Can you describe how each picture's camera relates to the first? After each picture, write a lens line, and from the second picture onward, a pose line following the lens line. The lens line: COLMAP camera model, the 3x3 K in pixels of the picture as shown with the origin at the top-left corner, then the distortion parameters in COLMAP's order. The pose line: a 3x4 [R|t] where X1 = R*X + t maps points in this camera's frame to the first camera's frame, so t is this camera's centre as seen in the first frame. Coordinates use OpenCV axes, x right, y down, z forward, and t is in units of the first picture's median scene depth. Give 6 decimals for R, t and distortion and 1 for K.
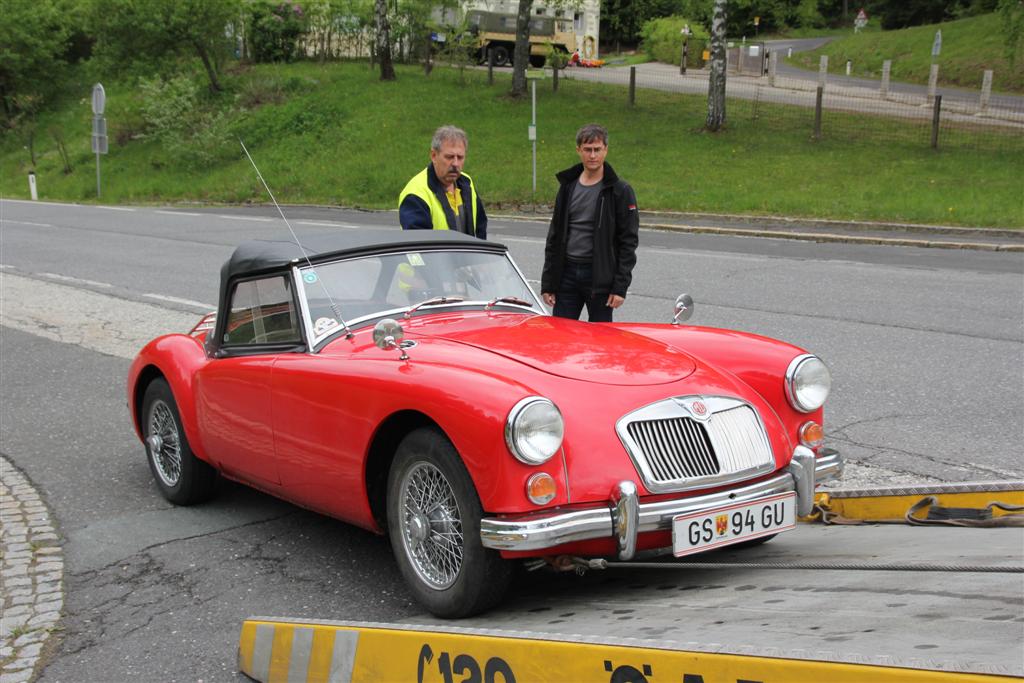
lens RADIAL K [[1295.9, 0, 512.0], [0, 1295.9, 341.5], [0, 0, 1]] dist [0.036080, 0.070631]
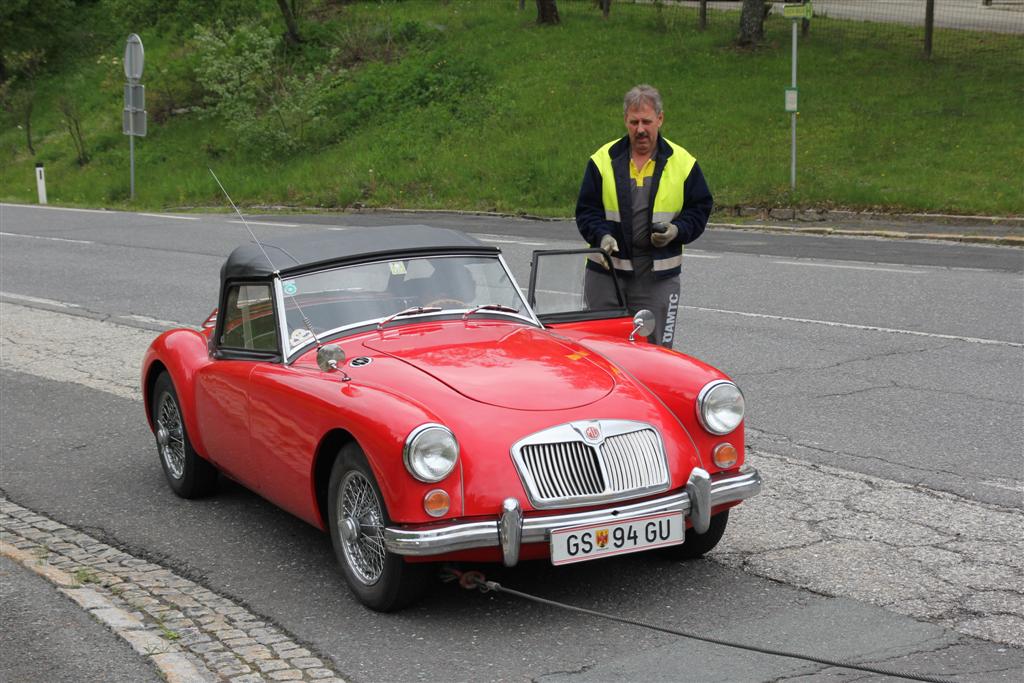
lens RADIAL K [[1925.2, 0, 512.0], [0, 1925.2, 341.5], [0, 0, 1]] dist [0.199725, 0.005214]
pose [[0.996080, 0.001561, -0.088439, -0.027789], [-0.004601, 0.999405, -0.034181, -0.001958], [0.088333, 0.034454, 0.995495, 0.001748]]
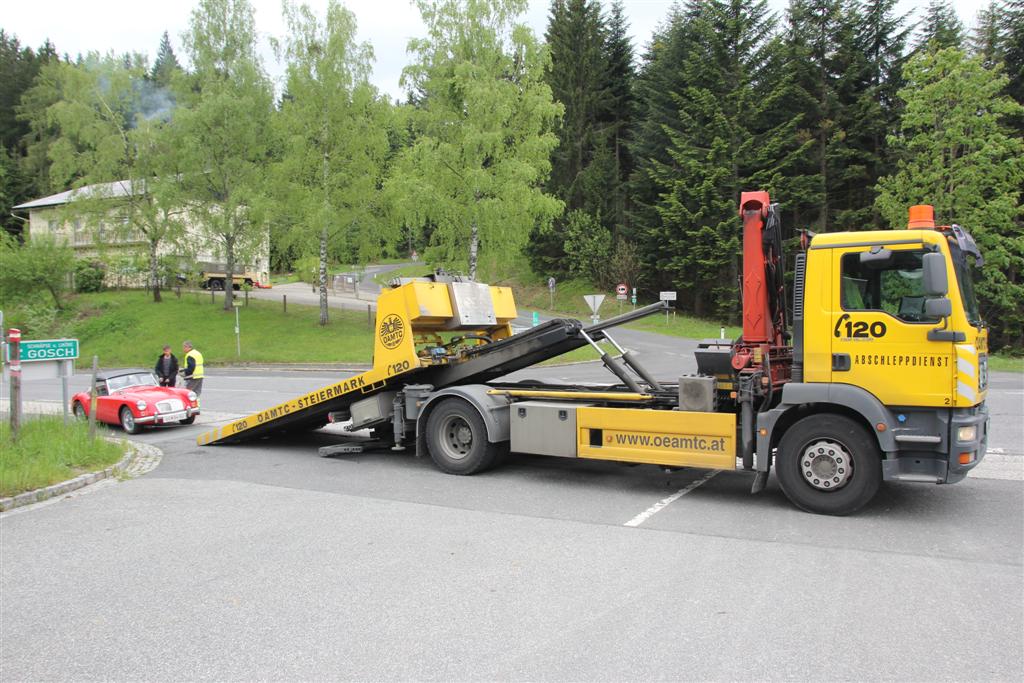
lens RADIAL K [[791.3, 0, 511.8], [0, 791.3, 362.3], [0, 0, 1]] dist [-0.131418, 0.092893]
pose [[0.936050, -0.044765, 0.349009, -0.008310], [0.078464, 0.993454, -0.083017, 0.027681], [-0.343008, 0.105093, 0.933435, -0.272501]]
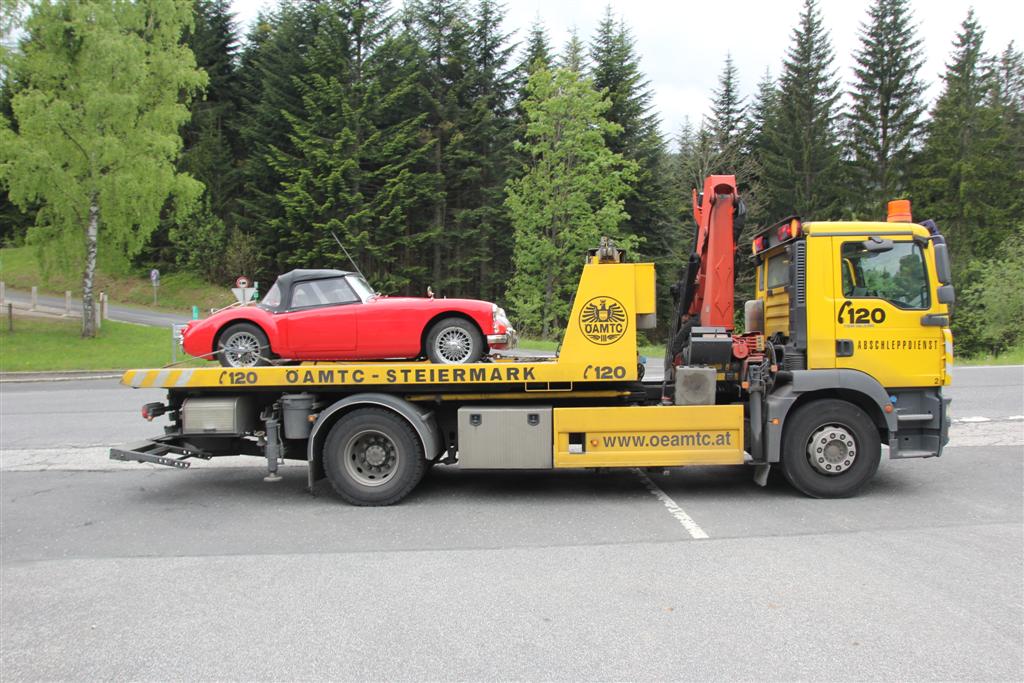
lens RADIAL K [[791.3, 0, 511.8], [0, 791.3, 362.3], [0, 0, 1]] dist [-0.131418, 0.092893]
pose [[0.616376, -0.073924, 0.783974, -0.071014], [0.140877, 0.989874, -0.017422, 0.013301], [-0.774747, 0.121183, 0.620549, -0.177620]]
